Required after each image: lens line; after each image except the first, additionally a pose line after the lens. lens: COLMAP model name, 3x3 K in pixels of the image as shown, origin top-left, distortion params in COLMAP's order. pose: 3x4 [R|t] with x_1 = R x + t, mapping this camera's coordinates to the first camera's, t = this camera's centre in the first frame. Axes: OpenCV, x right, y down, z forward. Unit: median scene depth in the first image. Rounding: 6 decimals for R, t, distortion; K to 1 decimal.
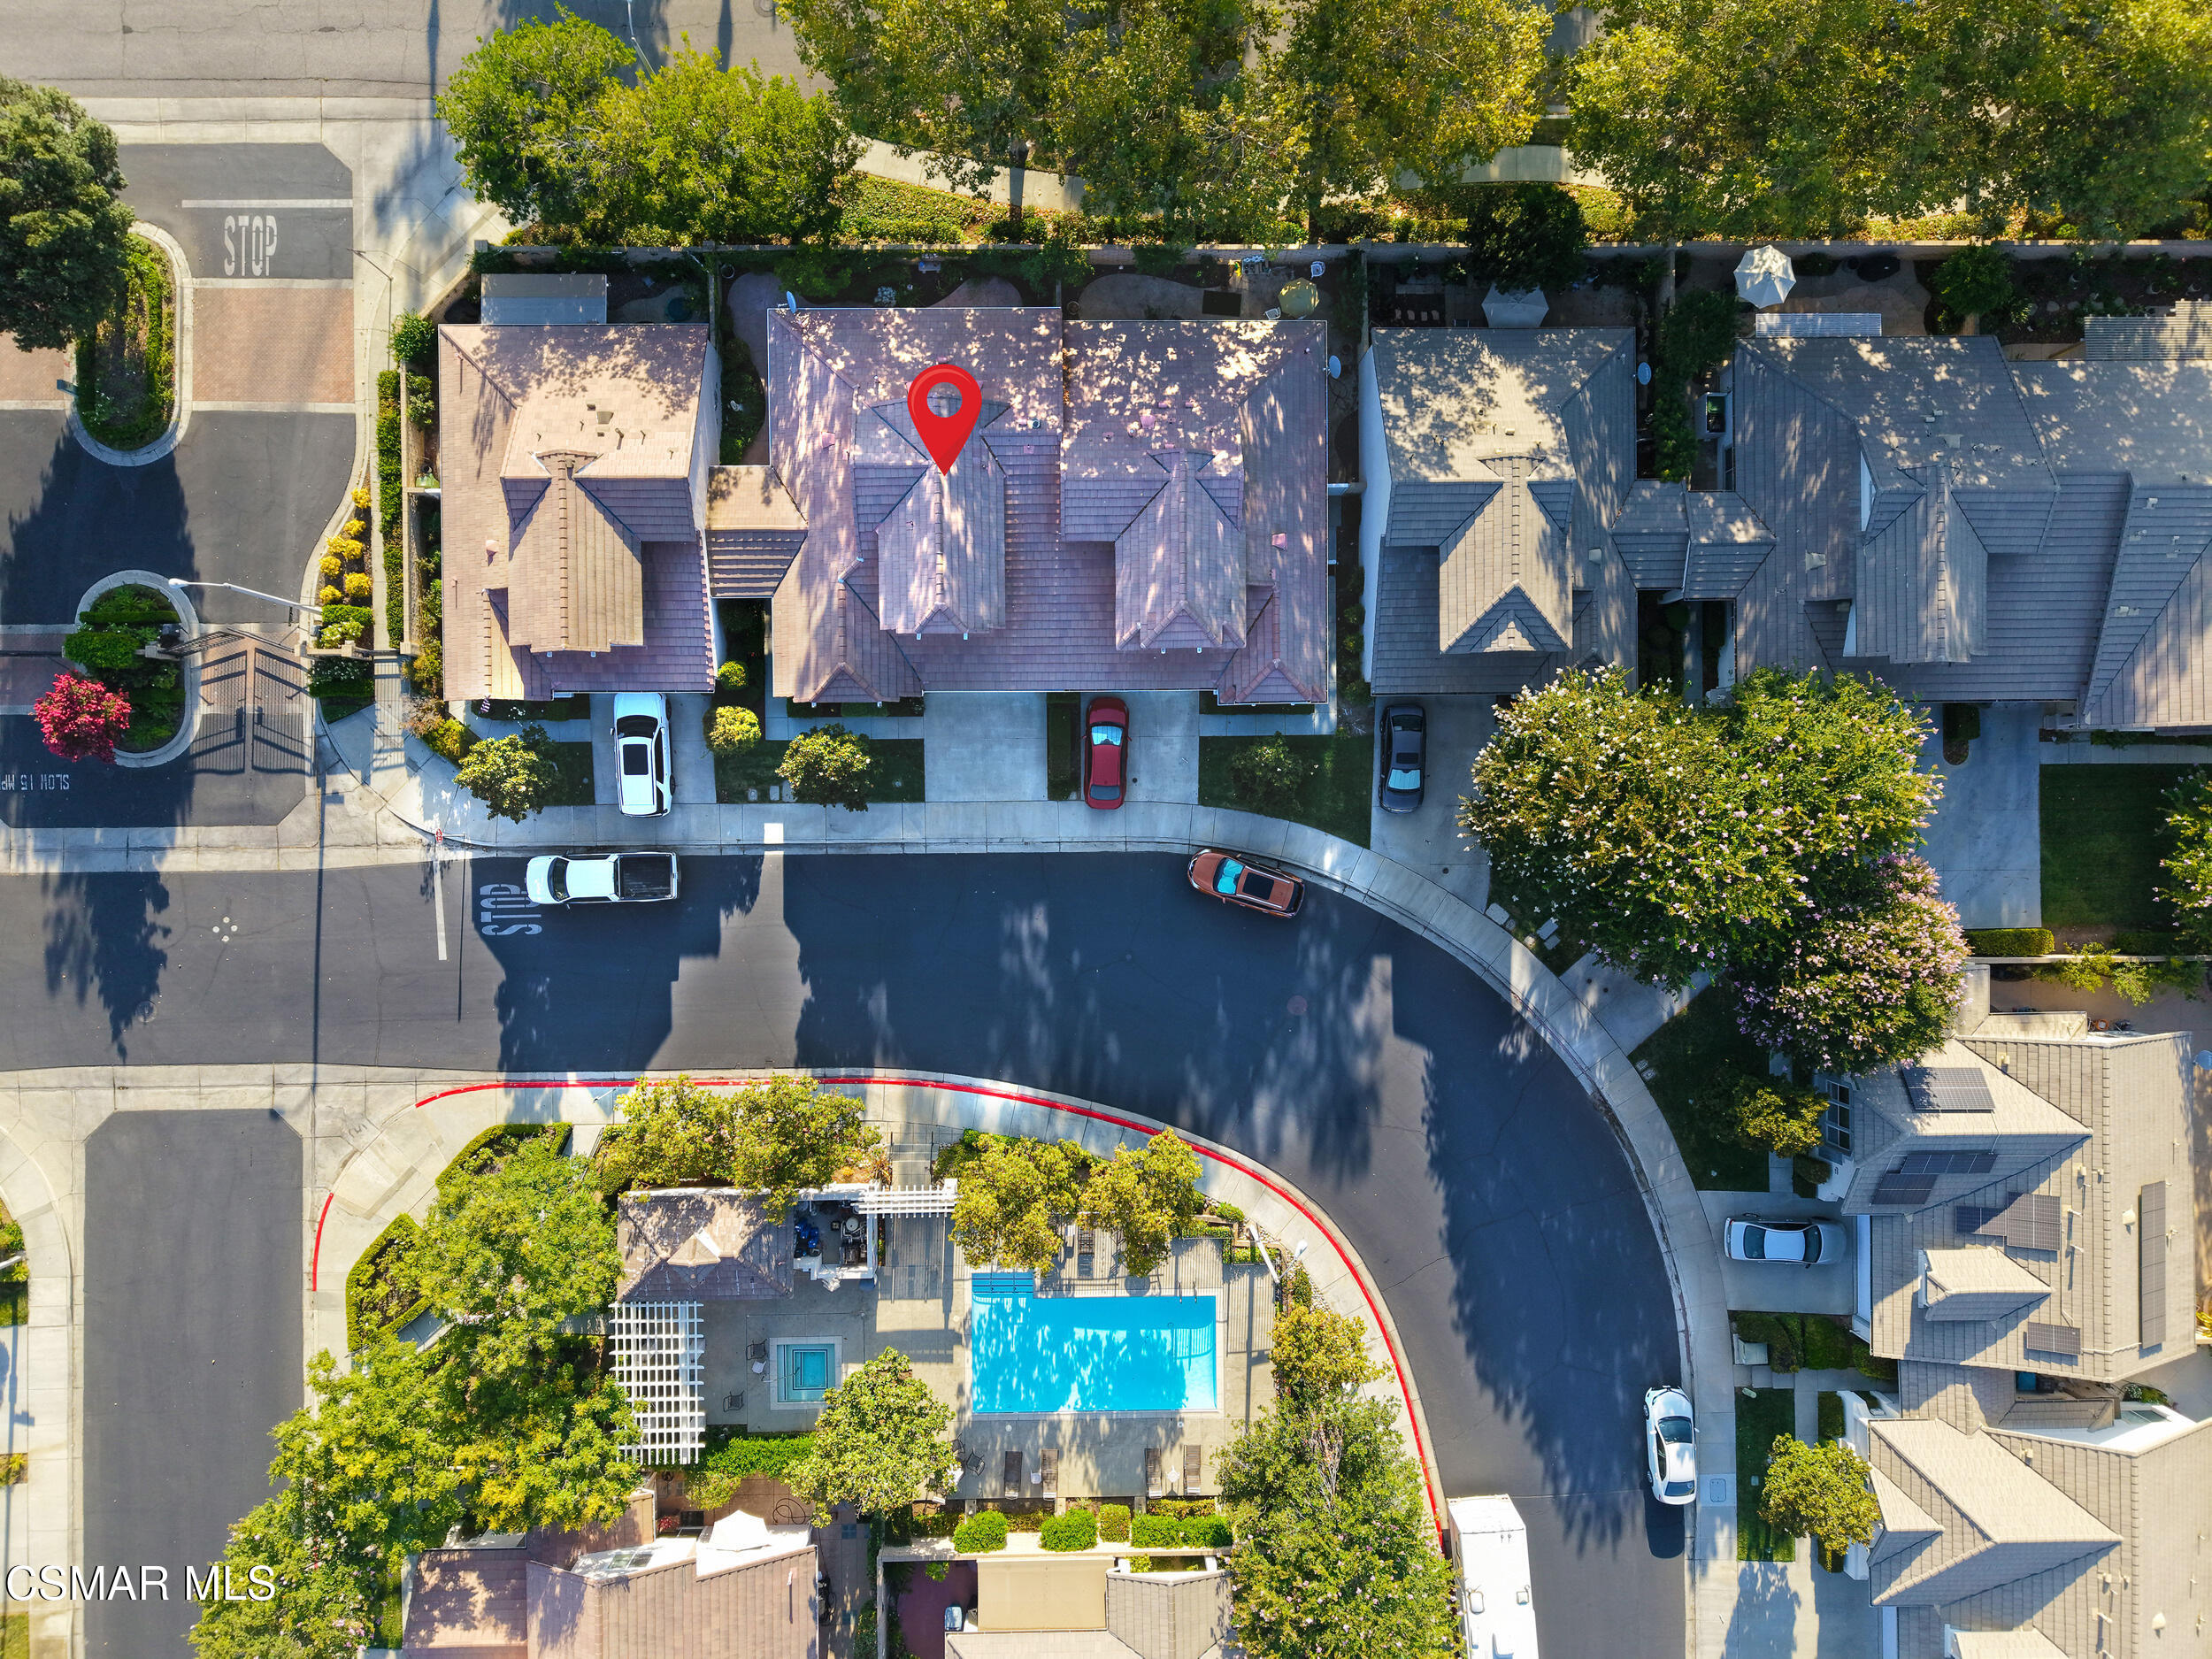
lens RADIAL K [[1472.2, 0, 1087.5], [0, 1472.2, 831.2], [0, 0, 1]] dist [0.005327, -0.004028]
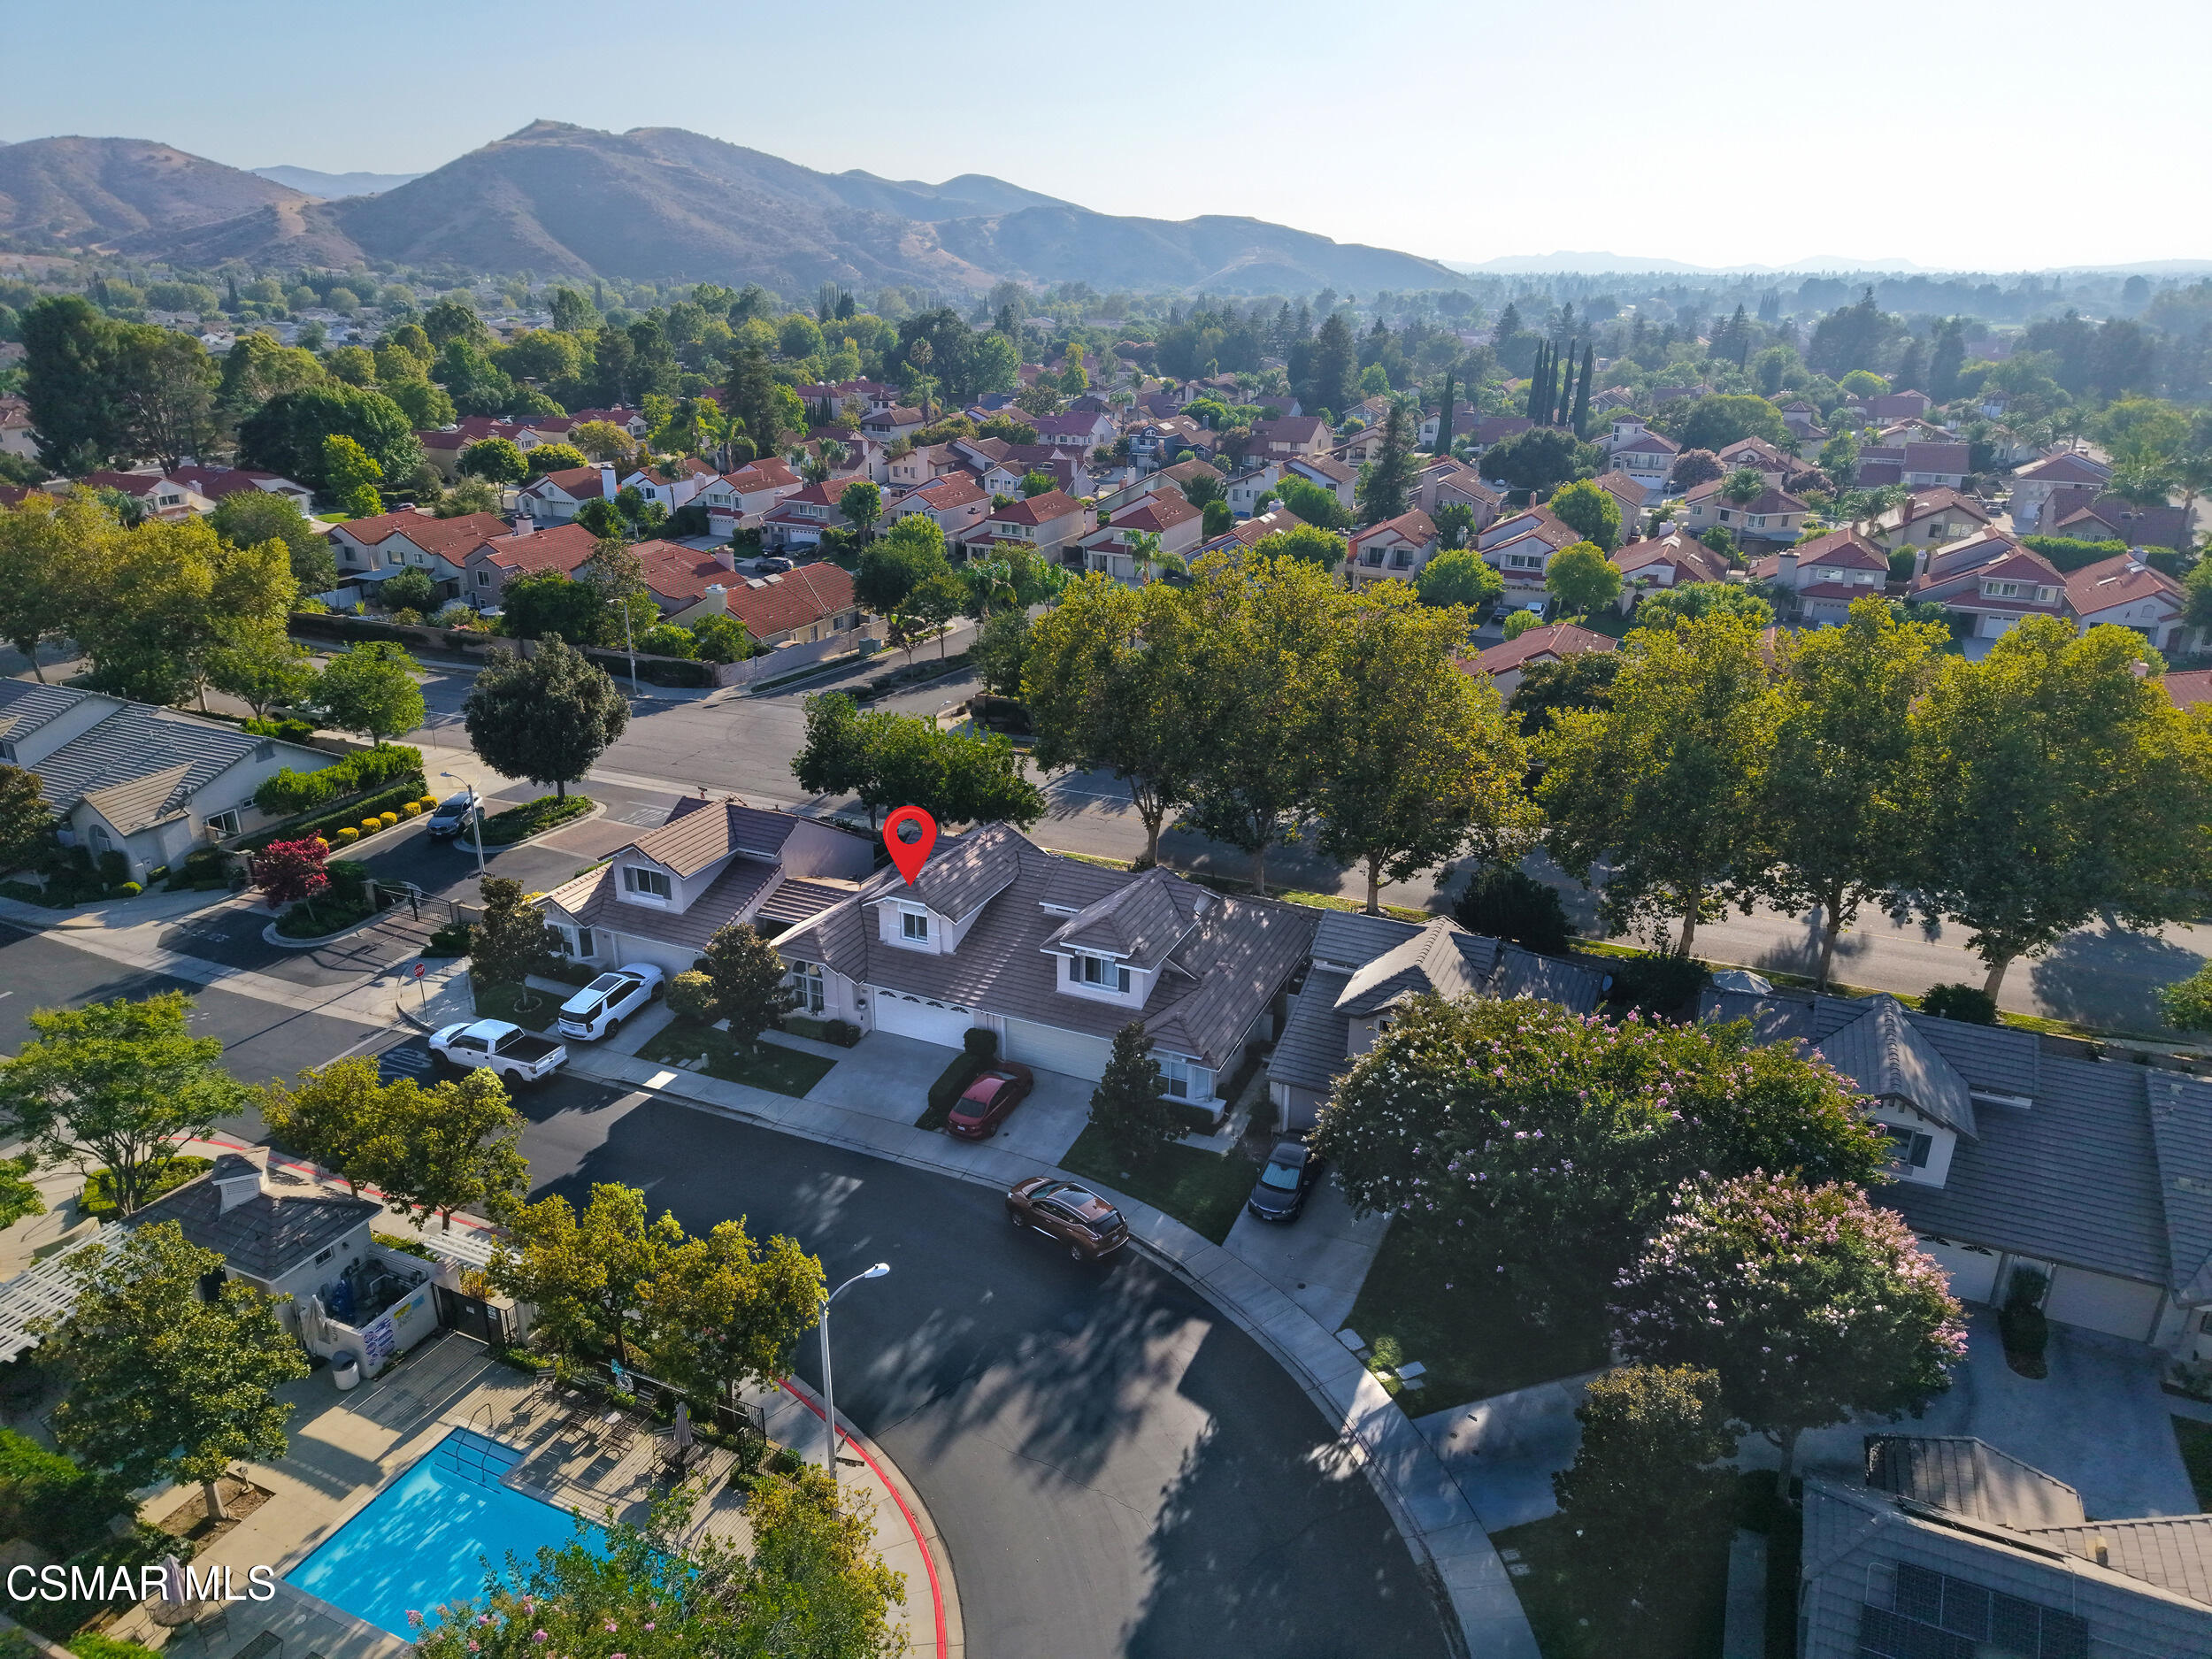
lens RADIAL K [[1472.2, 0, 1107.6], [0, 1472.2, 829.9], [0, 0, 1]] dist [0.005327, -0.004028]
pose [[0.911640, 0.134992, -0.388188, 0.427255], [-0.410822, 0.326310, -0.851321, 0.670644], [0.011748, 0.935574, 0.352935, 0.495229]]
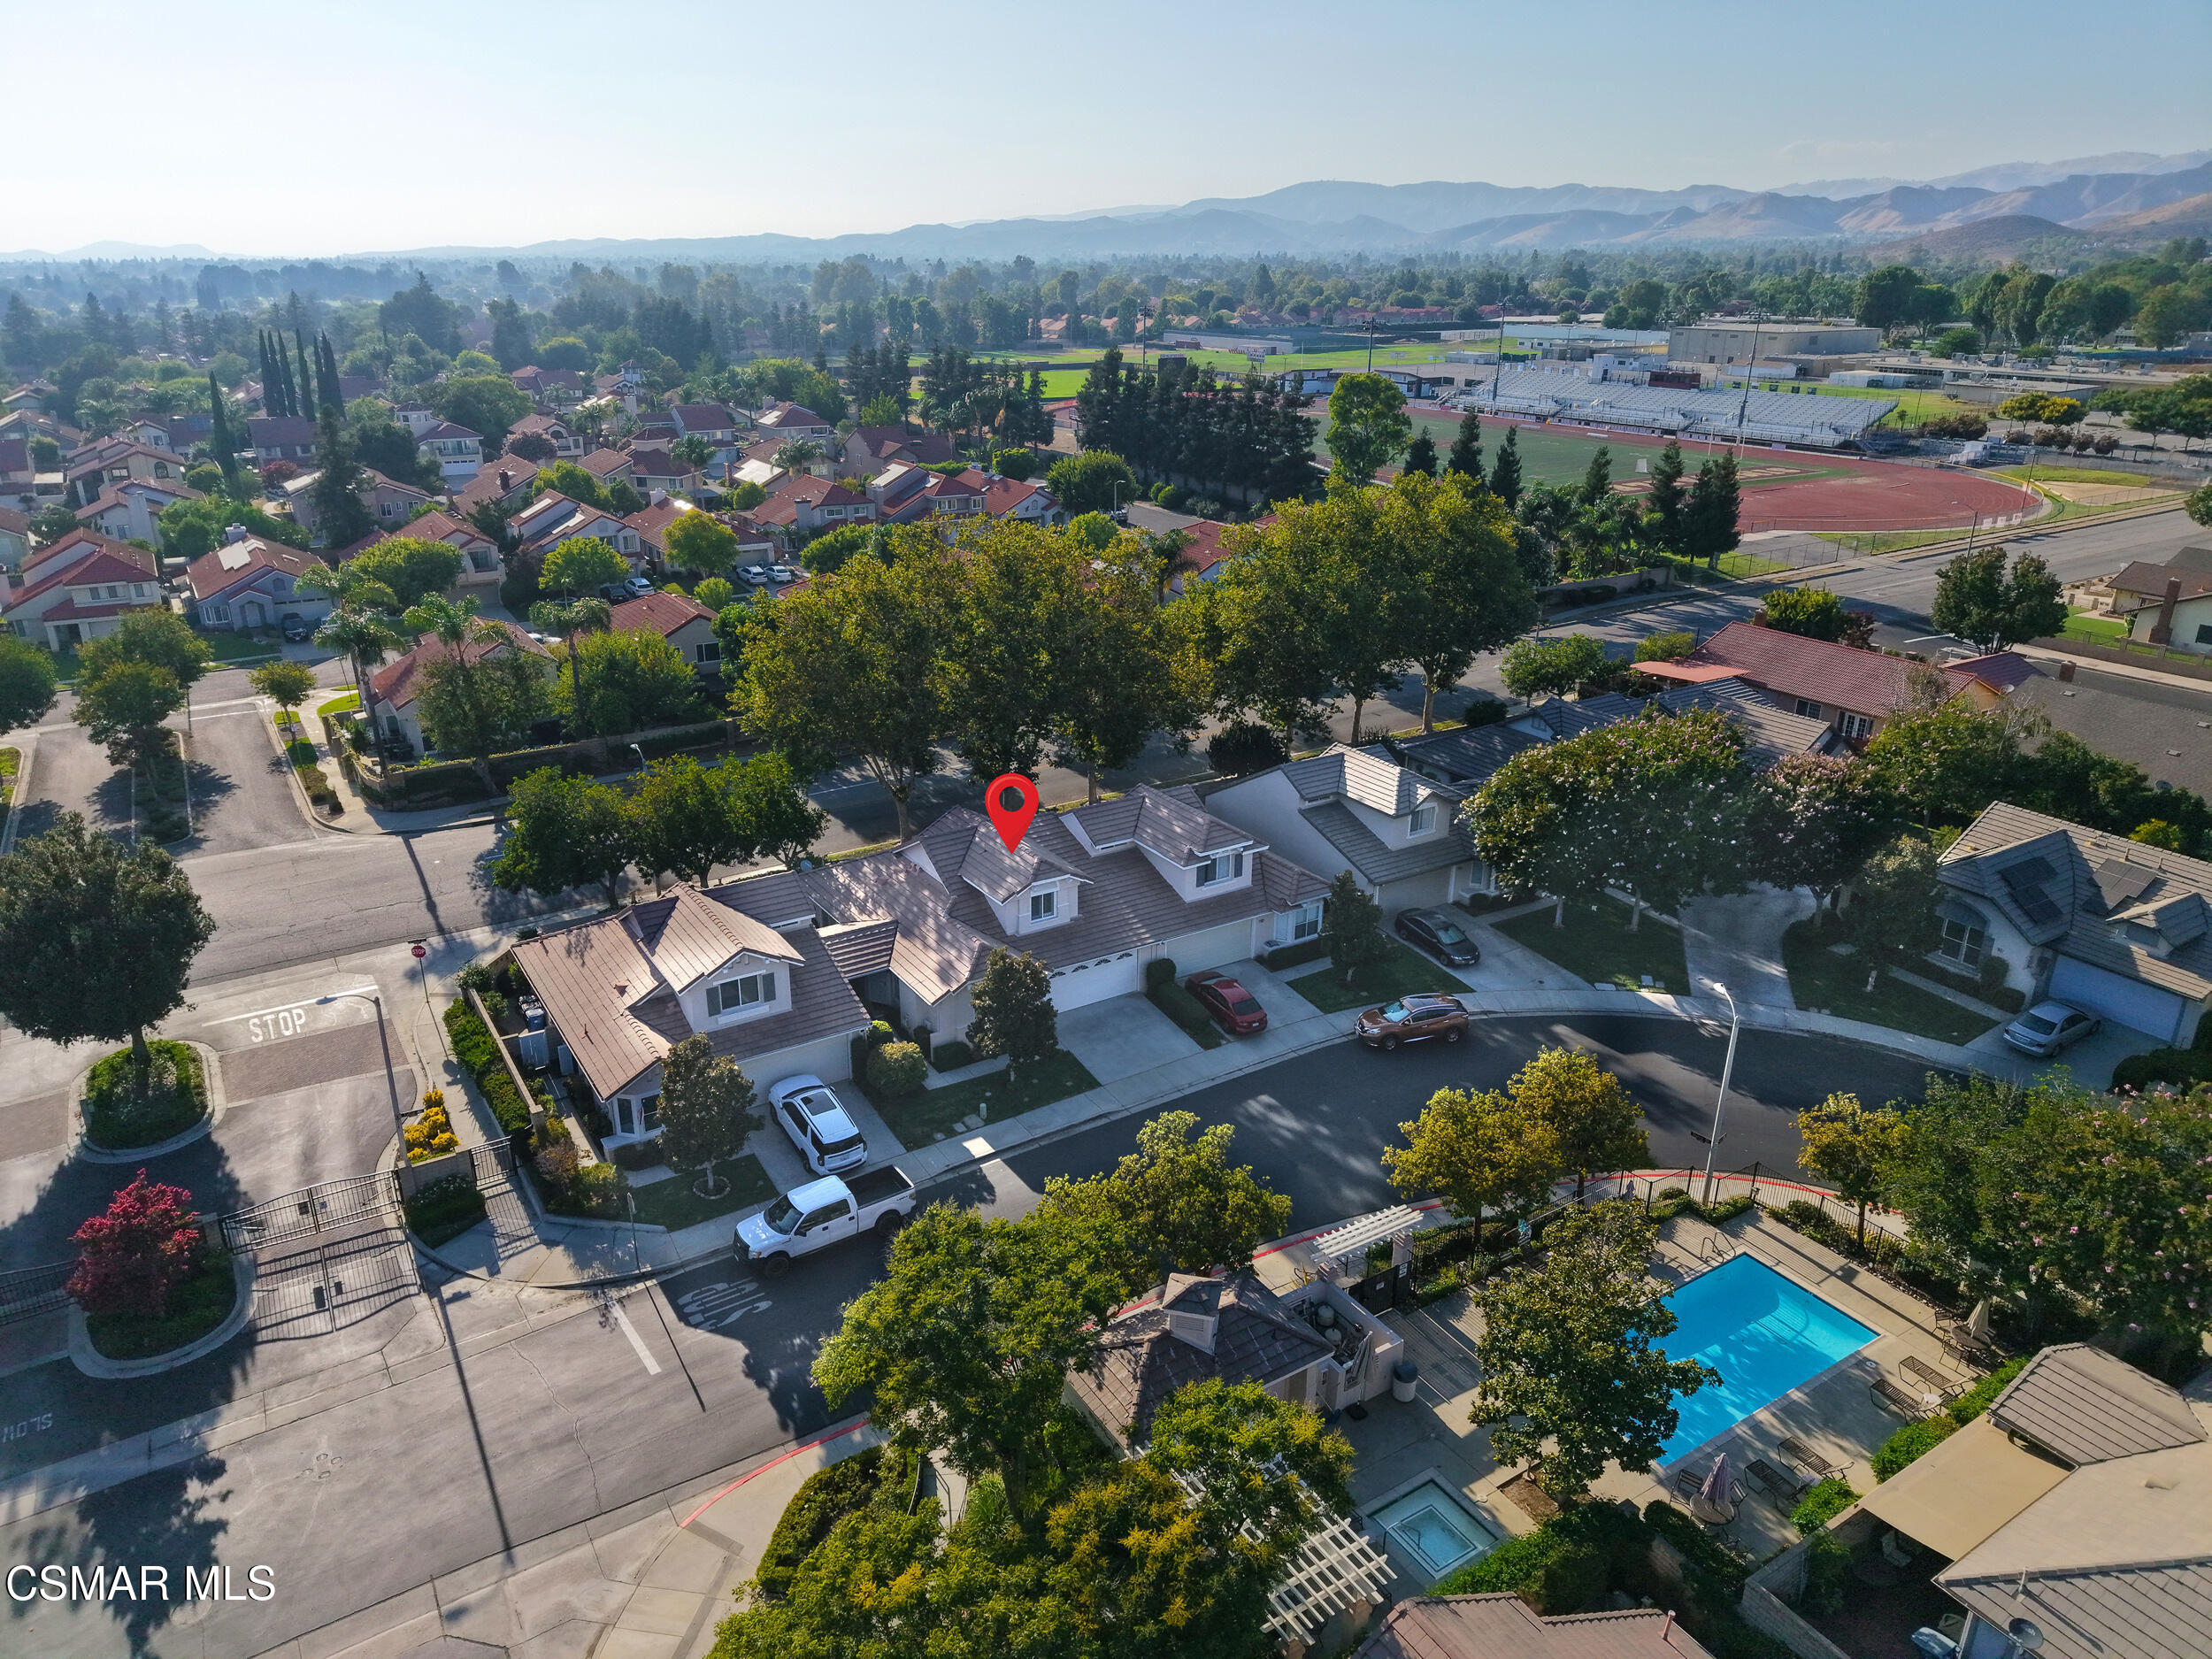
lens RADIAL K [[1472.2, 0, 1092.4], [0, 1472.2, 823.0], [0, 0, 1]] dist [0.005327, -0.004028]
pose [[0.851102, -0.204691, 0.483454, -0.549820], [0.524826, 0.307957, -0.793549, 0.691020], [0.013549, 0.929120, 0.369529, 0.485530]]
